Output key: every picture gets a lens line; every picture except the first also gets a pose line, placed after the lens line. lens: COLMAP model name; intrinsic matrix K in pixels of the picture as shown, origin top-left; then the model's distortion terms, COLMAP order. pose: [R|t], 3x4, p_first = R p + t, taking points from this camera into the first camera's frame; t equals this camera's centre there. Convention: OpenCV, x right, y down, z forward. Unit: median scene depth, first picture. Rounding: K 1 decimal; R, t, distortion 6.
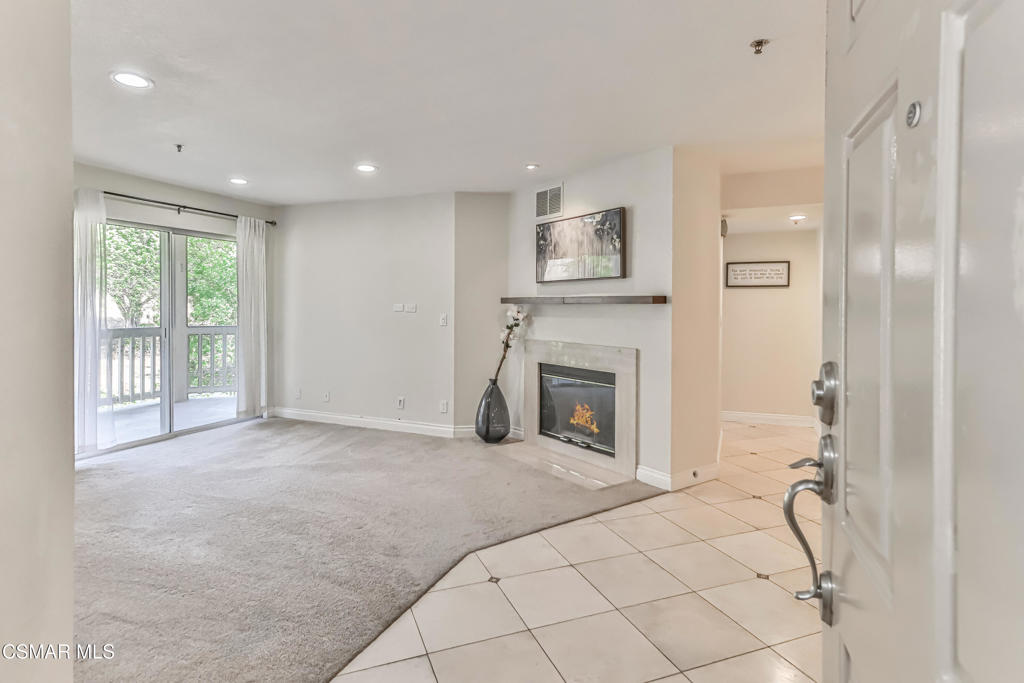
lens RADIAL K [[520.3, 0, 512.5], [0, 520.3, 306.6], [0, 0, 1]] dist [0.012429, 0.000014]
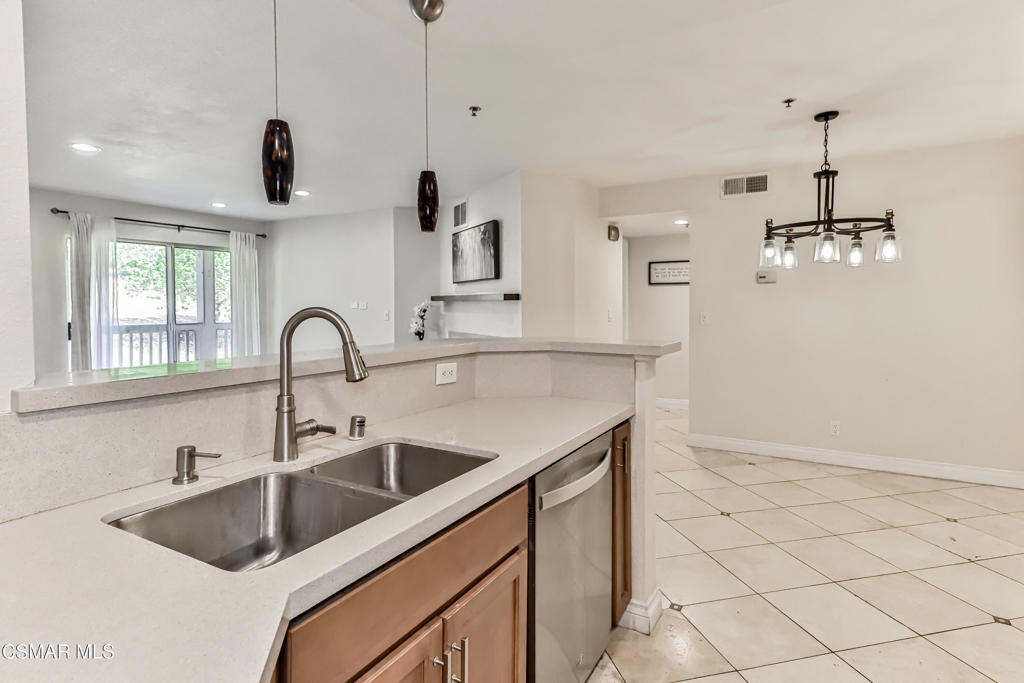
lens RADIAL K [[520.4, 0, 526.0], [0, 520.4, 310.6], [0, 0, 1]] dist [0.004527, 0.000886]
pose [[0.993440, -0.006516, -0.114169, 0.340991], [0.007875, 0.999903, 0.011455, 0.004145], [0.114083, -0.012279, 0.993395, -0.153540]]
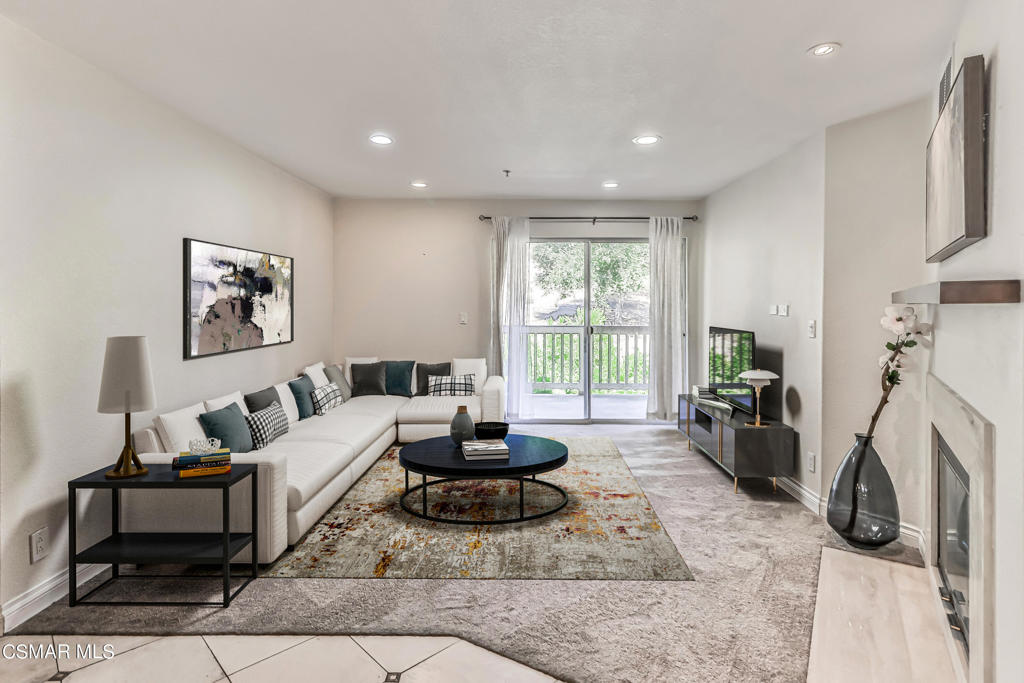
lens RADIAL K [[533.6, 0, 531.5], [0, 533.6, 311.6], [0, 0, 1]] dist [-0.000349, -0.000250]
pose [[0.399096, 0.007518, -0.916878, 0.365234], [-0.000694, 0.999969, 0.007897, -0.001156], [0.916909, -0.002515, 0.399089, 0.436811]]
